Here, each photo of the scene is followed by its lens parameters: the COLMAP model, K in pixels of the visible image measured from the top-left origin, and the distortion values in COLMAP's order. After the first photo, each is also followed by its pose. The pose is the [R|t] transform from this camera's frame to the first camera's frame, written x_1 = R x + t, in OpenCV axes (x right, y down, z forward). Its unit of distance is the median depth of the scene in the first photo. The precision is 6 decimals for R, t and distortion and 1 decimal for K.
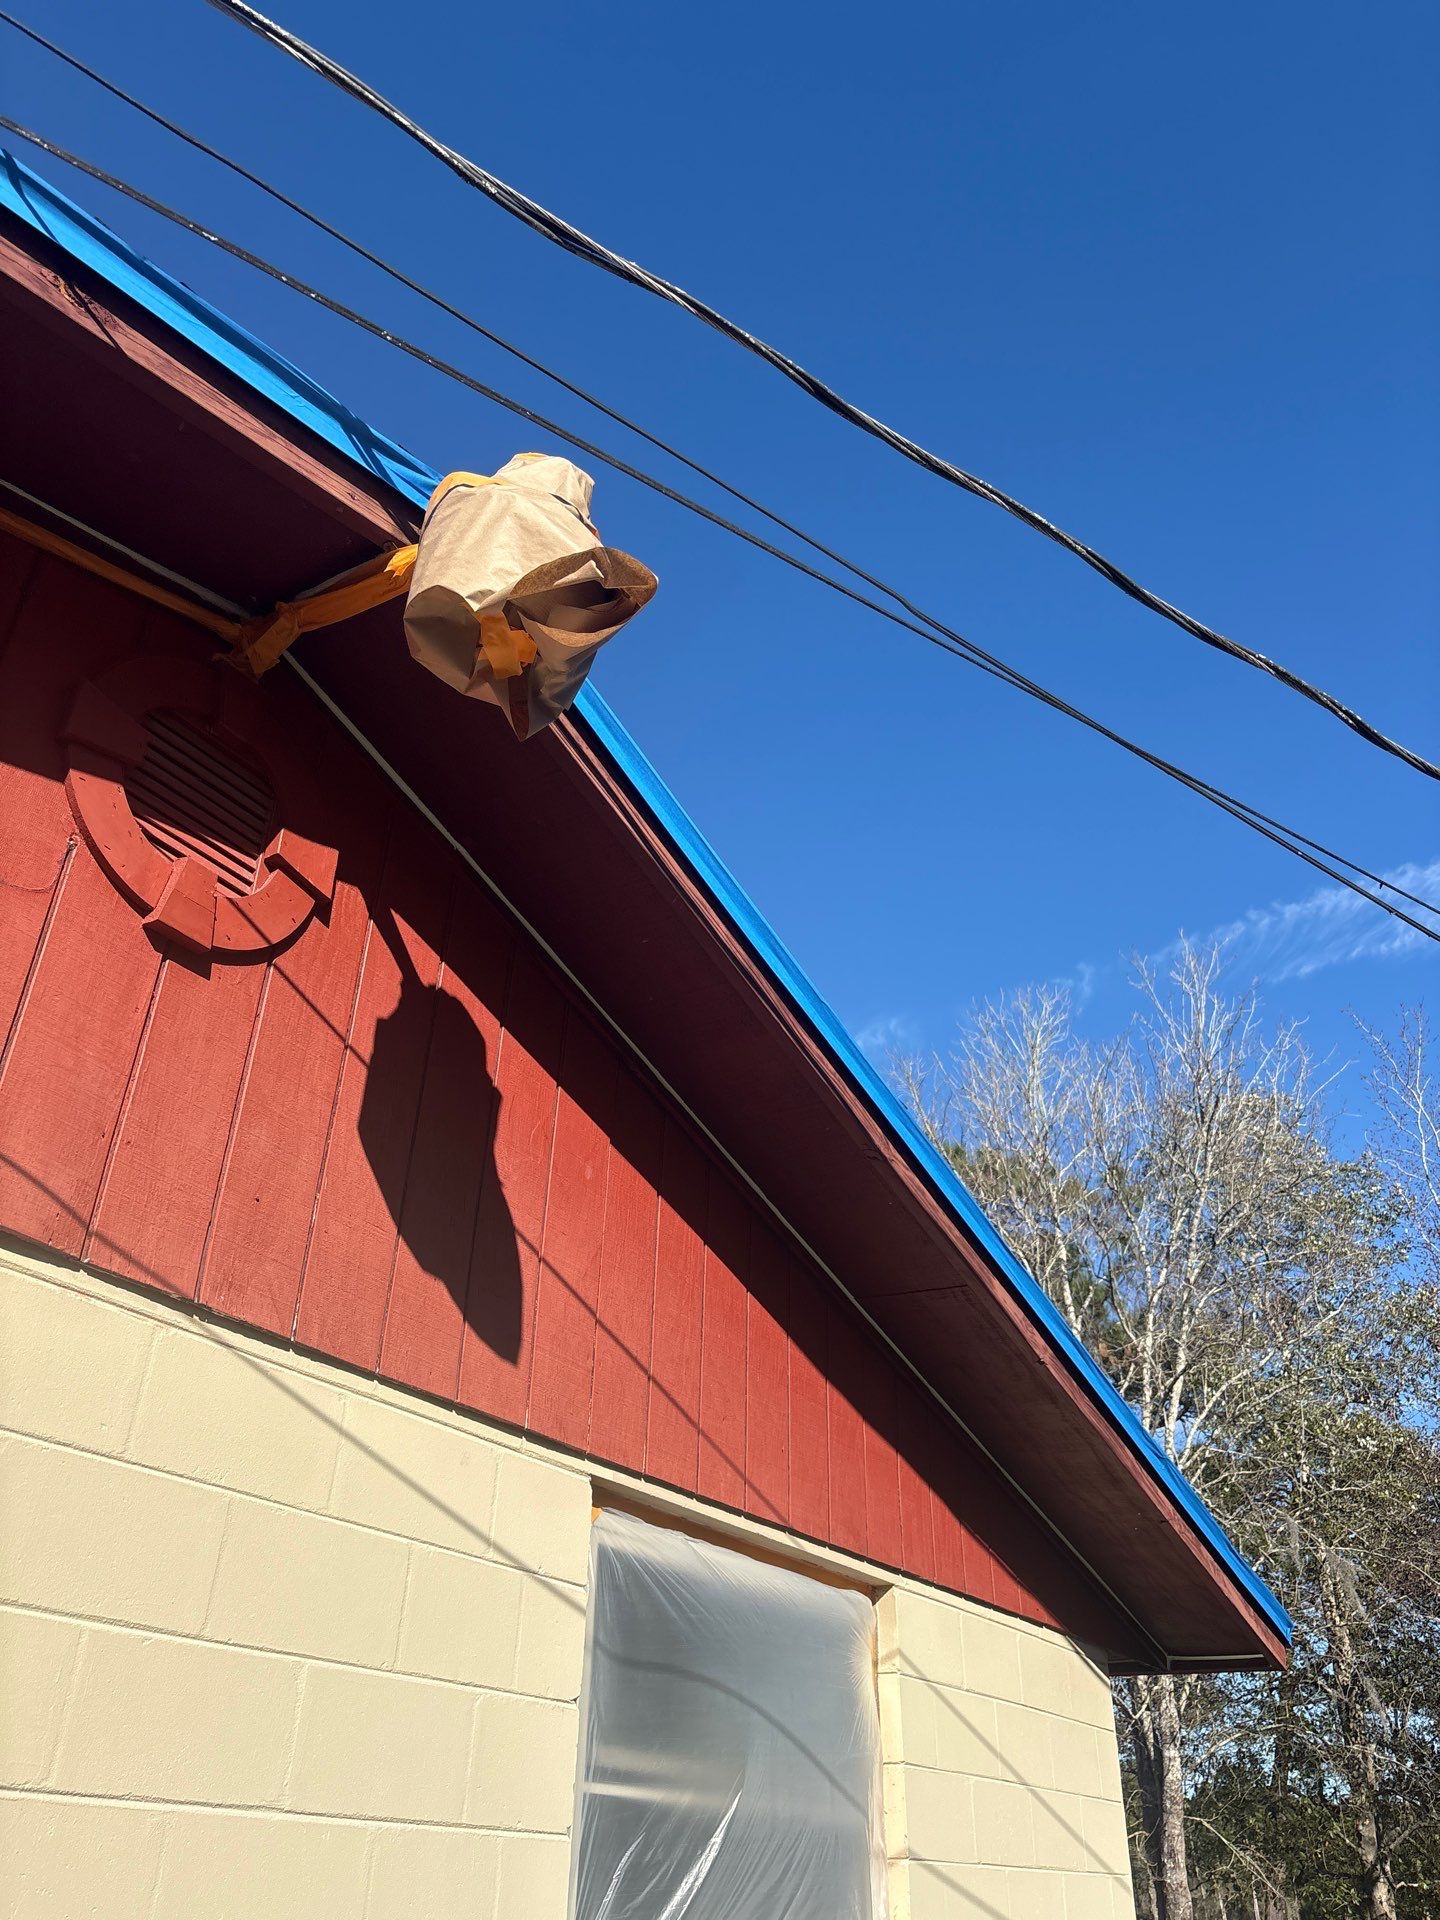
lens RADIAL K [[1459.0, 0, 719.1], [0, 1459.0, 988.5], [0, 0, 1]] dist [0.007395, 0.000010]
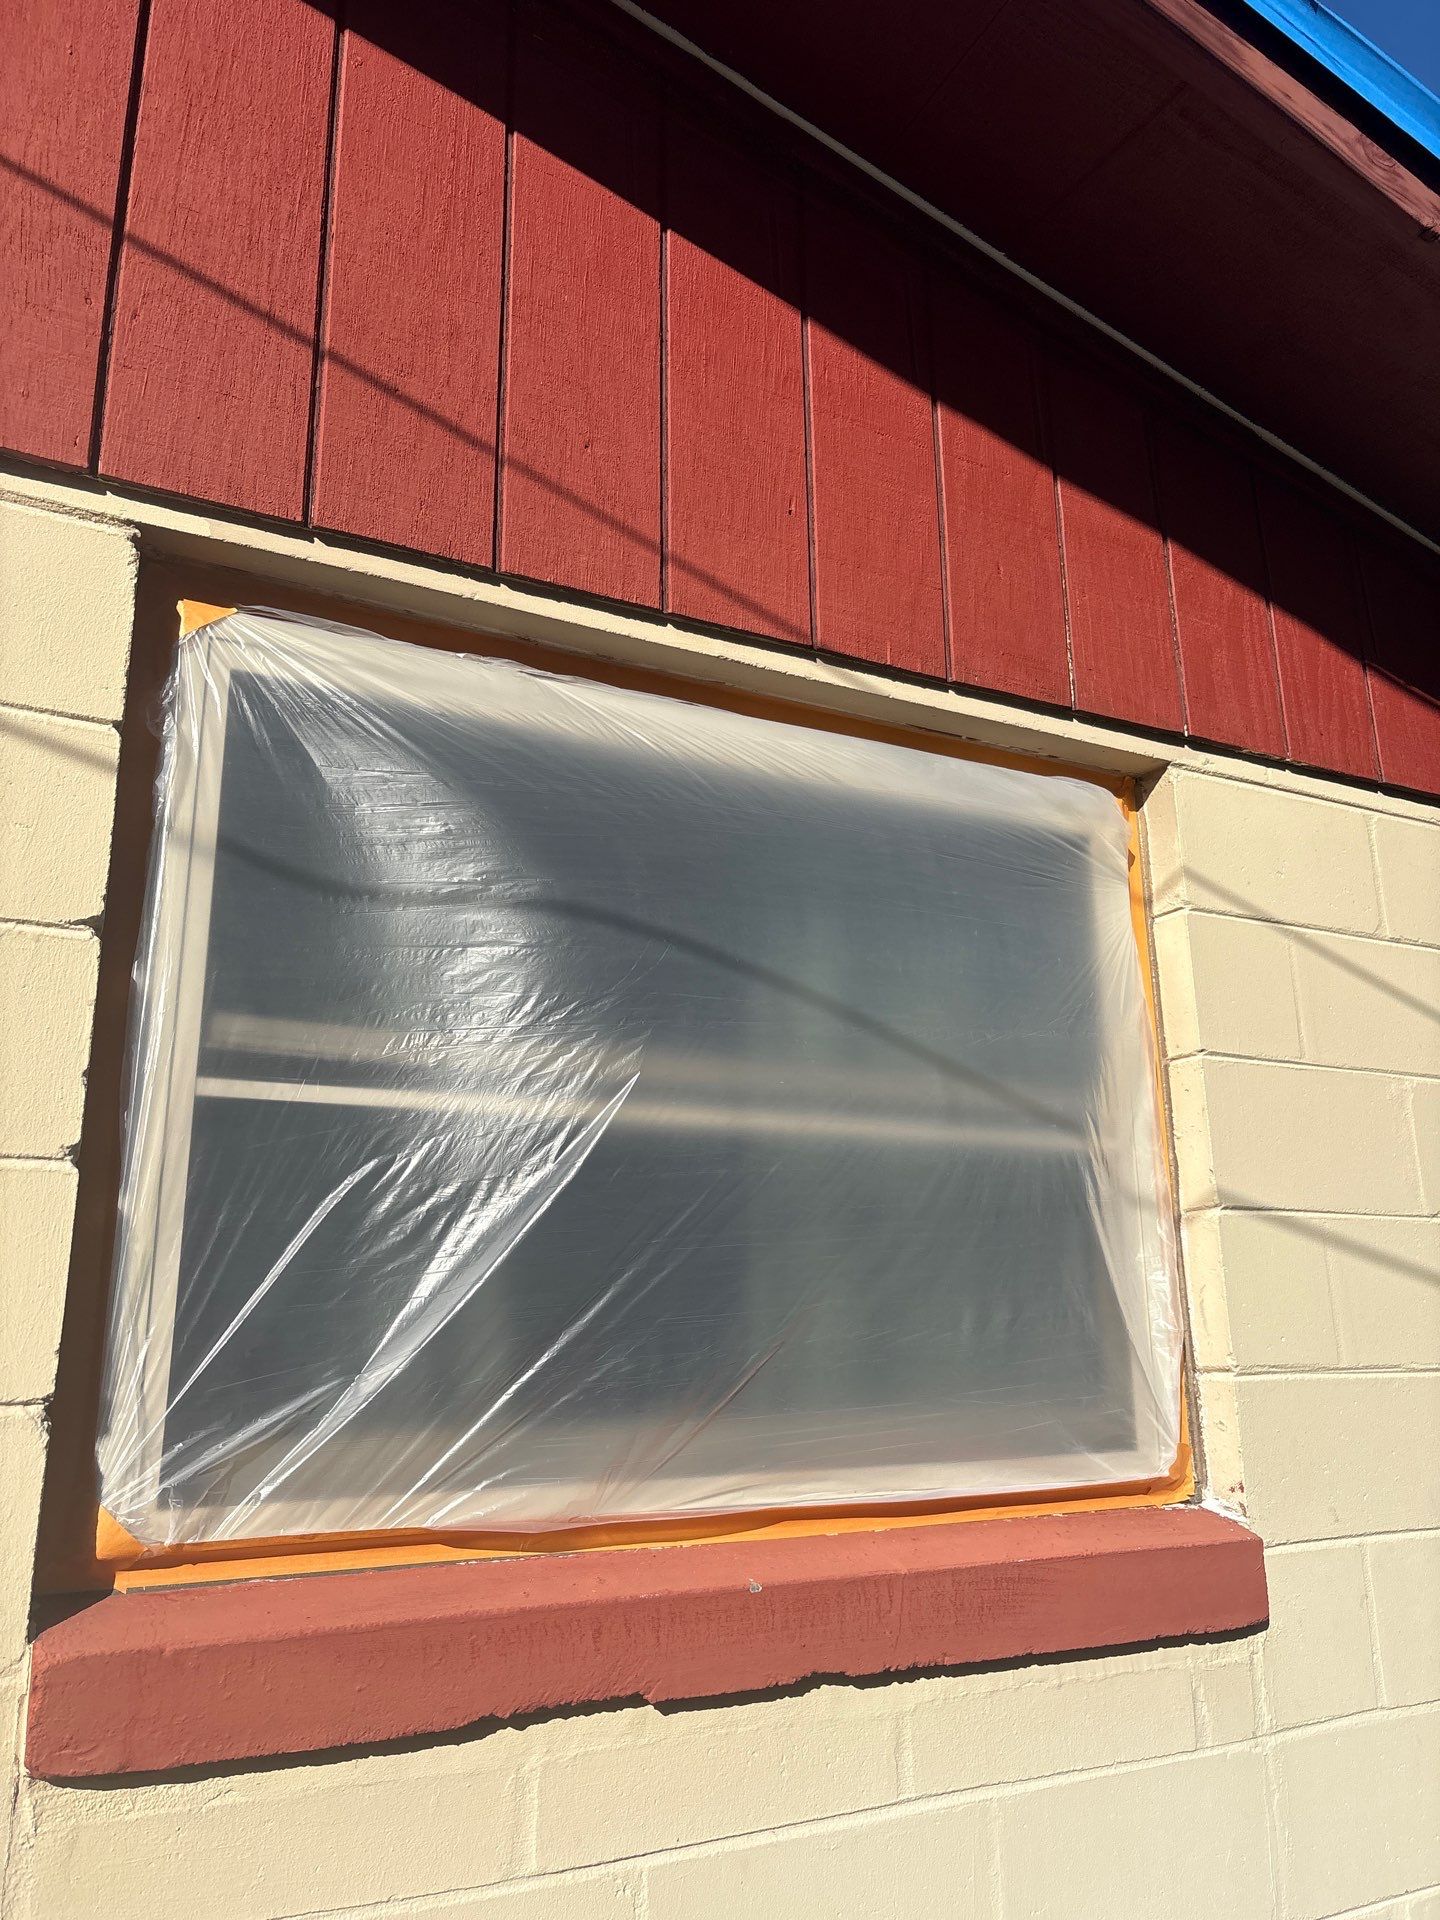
lens RADIAL K [[1459.0, 0, 719.1], [0, 1459.0, 988.5], [0, 0, 1]] dist [0.007395, 0.000010]
pose [[0.872501, -0.157285, -0.462605, 0.216441], [0.291677, 0.927235, 0.234862, 0.322522], [0.392003, -0.339849, 0.854890, 0.470521]]
